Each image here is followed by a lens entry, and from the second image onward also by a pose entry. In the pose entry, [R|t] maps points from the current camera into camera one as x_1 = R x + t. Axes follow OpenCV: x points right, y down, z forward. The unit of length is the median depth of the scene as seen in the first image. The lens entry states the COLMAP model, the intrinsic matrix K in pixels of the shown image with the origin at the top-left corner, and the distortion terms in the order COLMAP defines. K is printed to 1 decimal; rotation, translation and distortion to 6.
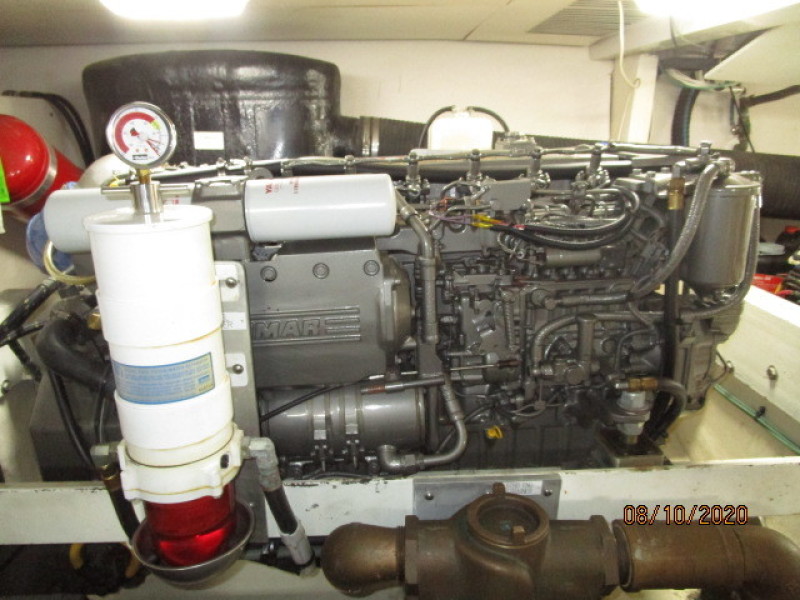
lens RADIAL K [[558.0, 0, 403.3], [0, 558.0, 301.7], [0, 0, 1]] dist [-0.037682, 0.002788]
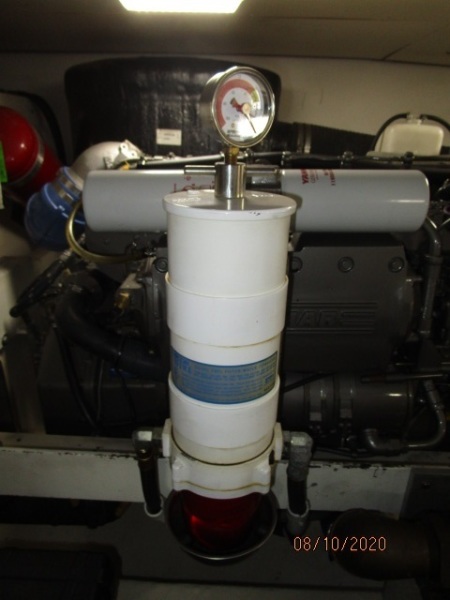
lens RADIAL K [[418.5, 0, 229.7], [0, 418.5, 303.0], [0, 0, 1]] dist [-0.037682, 0.002788]
pose [[0.996002, 0.063014, -0.063318, -0.264007], [-0.058331, 0.995606, 0.073257, -0.025366], [0.067656, -0.069271, 0.995301, 0.199532]]
